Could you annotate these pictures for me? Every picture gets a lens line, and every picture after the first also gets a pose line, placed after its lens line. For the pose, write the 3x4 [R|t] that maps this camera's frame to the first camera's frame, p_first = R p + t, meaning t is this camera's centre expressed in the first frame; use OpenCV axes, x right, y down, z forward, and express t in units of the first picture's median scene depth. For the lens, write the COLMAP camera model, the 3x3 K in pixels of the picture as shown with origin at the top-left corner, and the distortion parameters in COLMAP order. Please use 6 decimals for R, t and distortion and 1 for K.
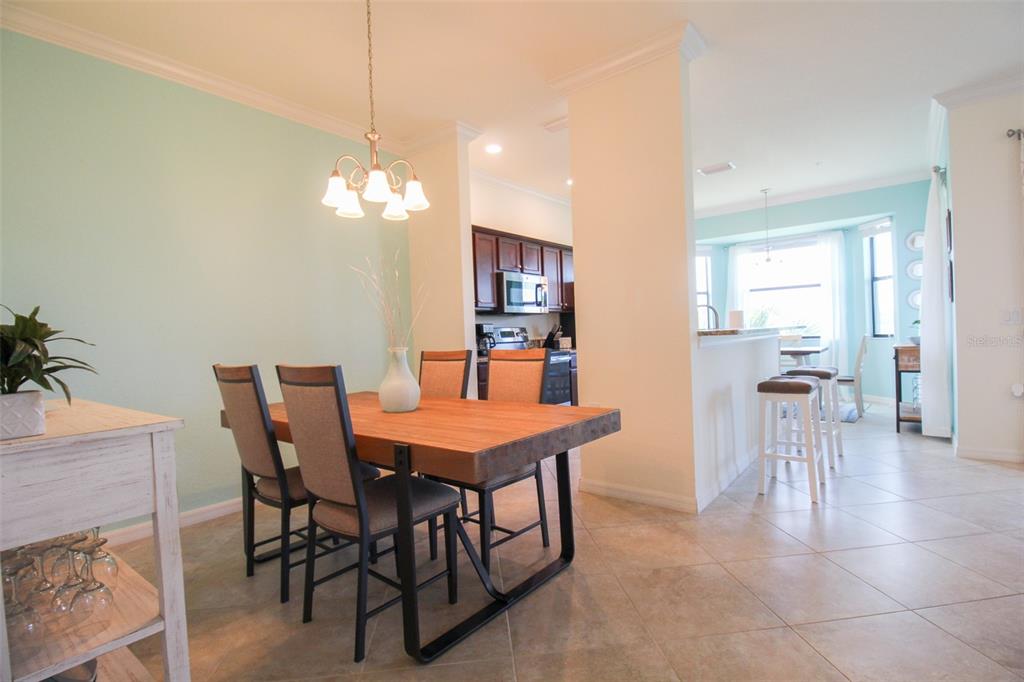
lens RADIAL K [[506.0, 0, 512.0], [0, 506.0, 341.0], [0, 0, 1]] dist [-0.000504, -0.016395]
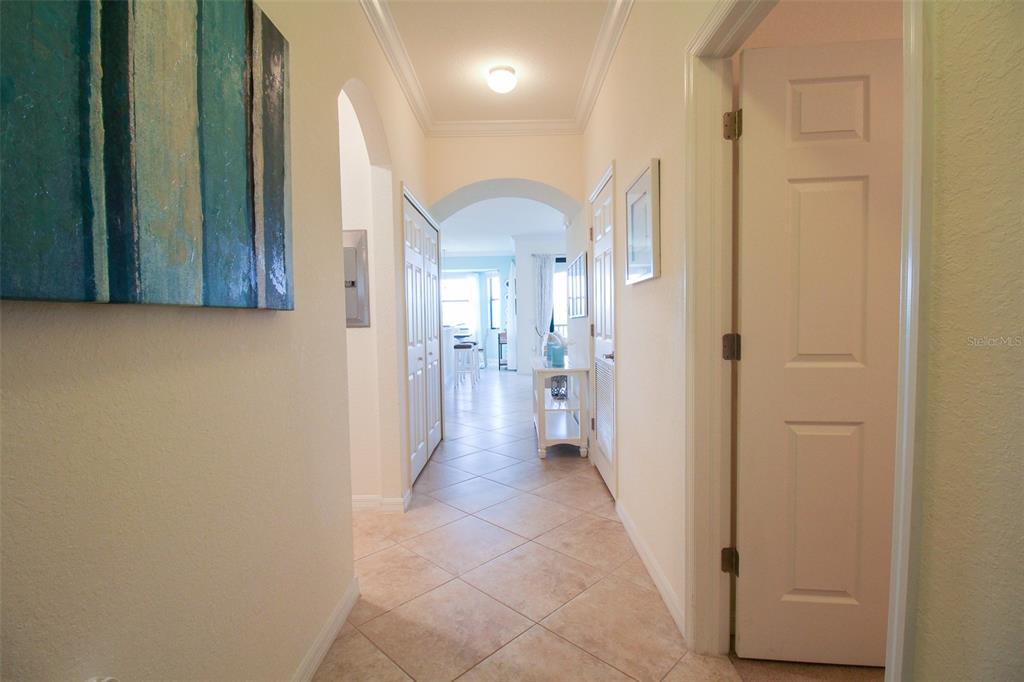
lens RADIAL K [[506.0, 0, 512.0], [0, 506.0, 341.0], [0, 0, 1]] dist [-0.000504, -0.016395]
pose [[0.791064, -0.006487, 0.611700, -0.546758], [-0.001678, 0.999917, 0.012774, 0.015983], [-0.611732, -0.011131, 0.790987, -0.783683]]
